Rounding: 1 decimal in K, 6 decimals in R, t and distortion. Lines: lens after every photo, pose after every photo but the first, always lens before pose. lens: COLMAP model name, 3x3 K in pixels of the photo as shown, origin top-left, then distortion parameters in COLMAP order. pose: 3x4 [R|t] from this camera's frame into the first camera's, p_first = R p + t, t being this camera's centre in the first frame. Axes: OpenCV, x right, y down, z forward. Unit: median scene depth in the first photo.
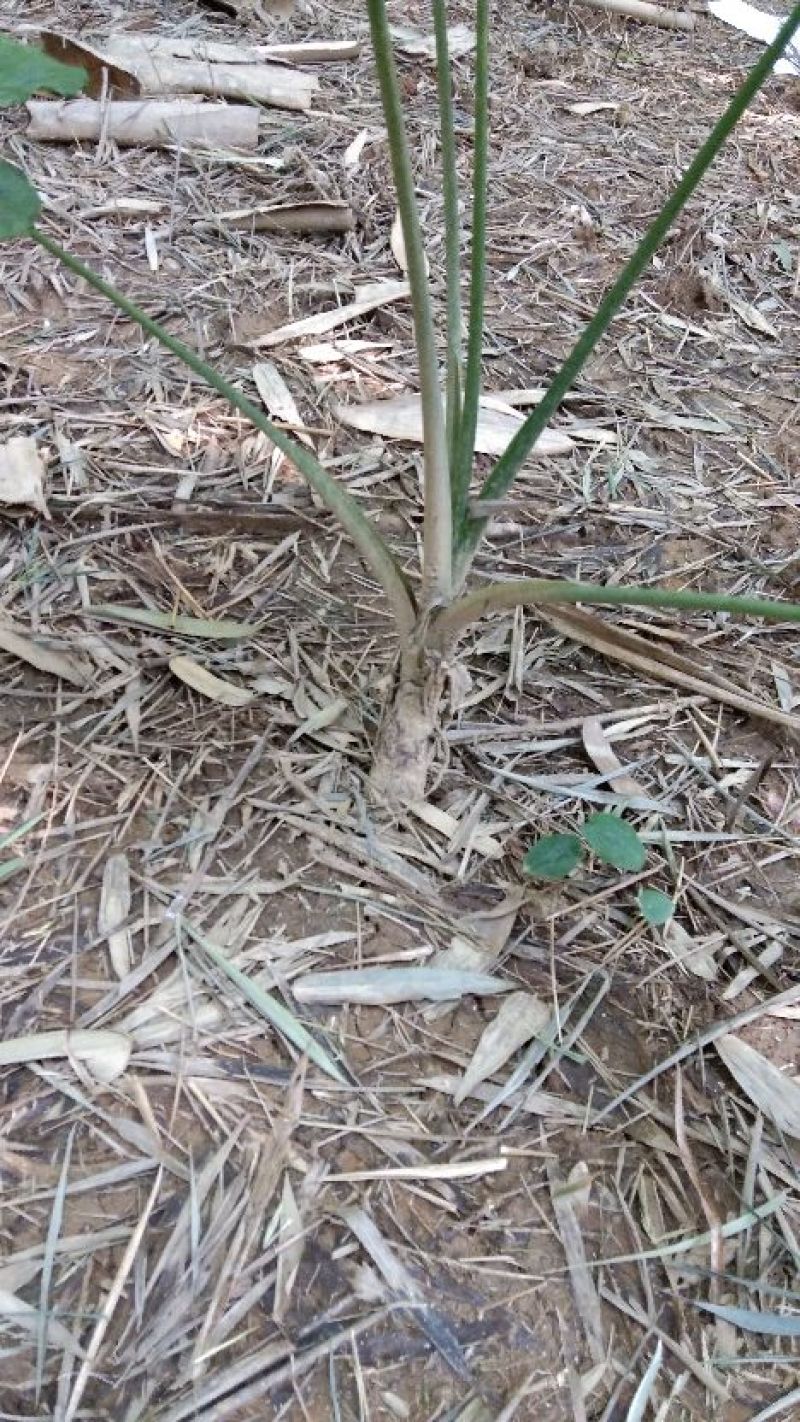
lens RADIAL K [[1127.4, 0, 401.0], [0, 1127.4, 713.5], [0, 0, 1]] dist [0.005684, -0.030521]
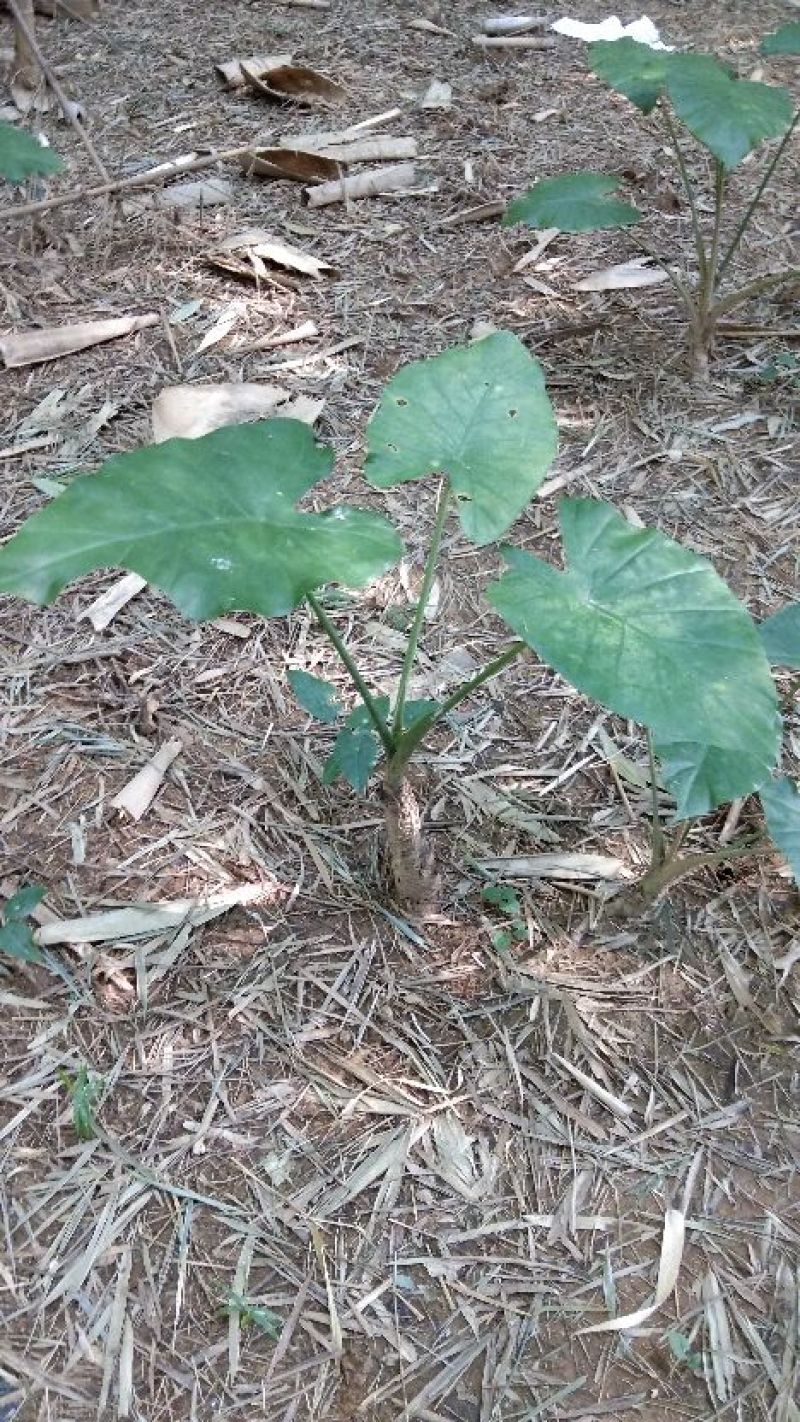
lens RADIAL K [[1142.2, 0, 400.0], [0, 1142.2, 711.0], [0, 0, 1]] dist [-0.017224, -0.010467]
pose [[0.945704, -0.304302, 0.114213, -1.528461], [0.301401, 0.952559, 0.042285, 0.589981], [-0.121662, -0.005565, 0.992556, -2.120406]]
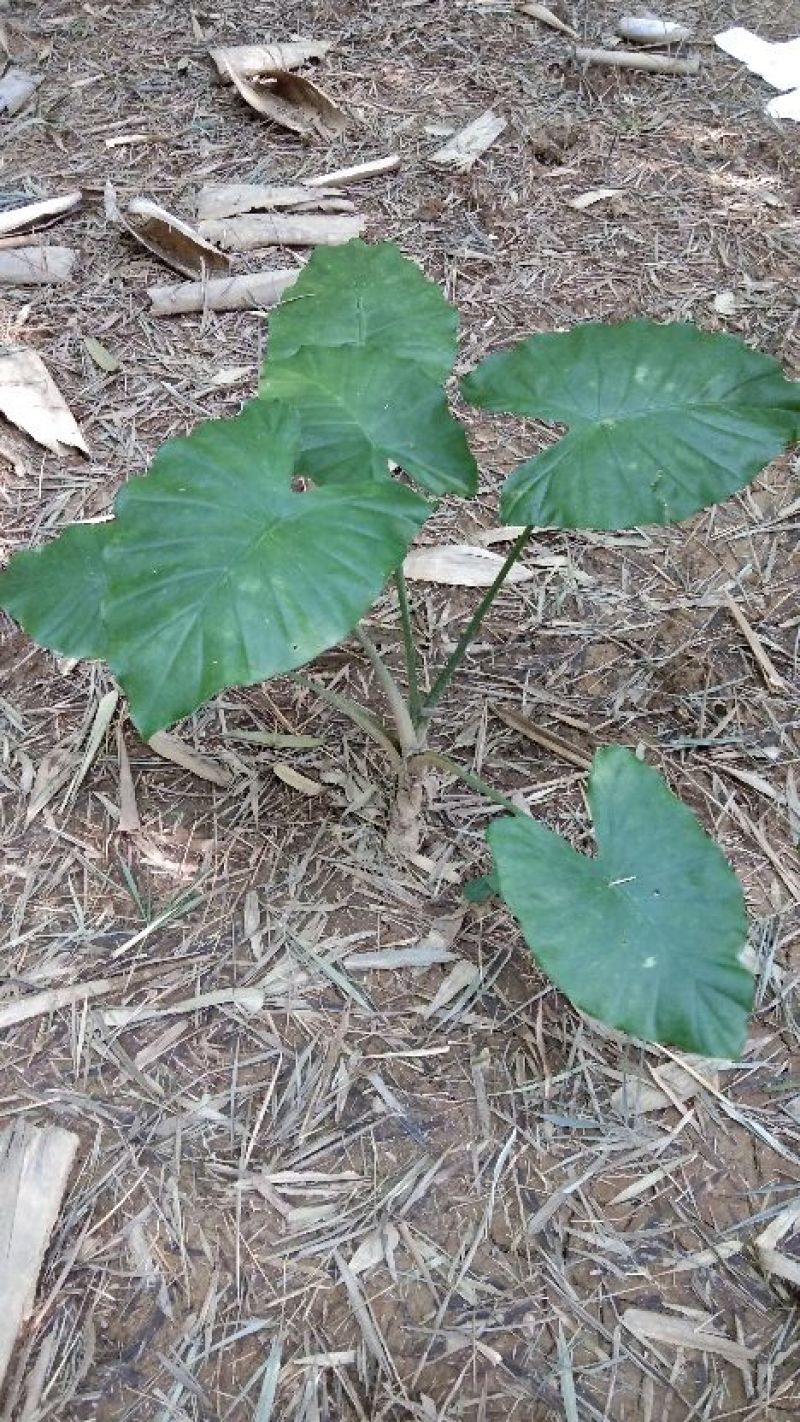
lens RADIAL K [[1124.6, 0, 400.0], [0, 1124.6, 711.0], [0, 0, 1]] dist [0.027010, -0.077427]
pose [[0.990155, -0.055268, -0.128604, 0.261247], [0.068205, 0.992800, 0.098471, -0.355261], [0.122236, -0.106273, 0.986795, -0.819807]]
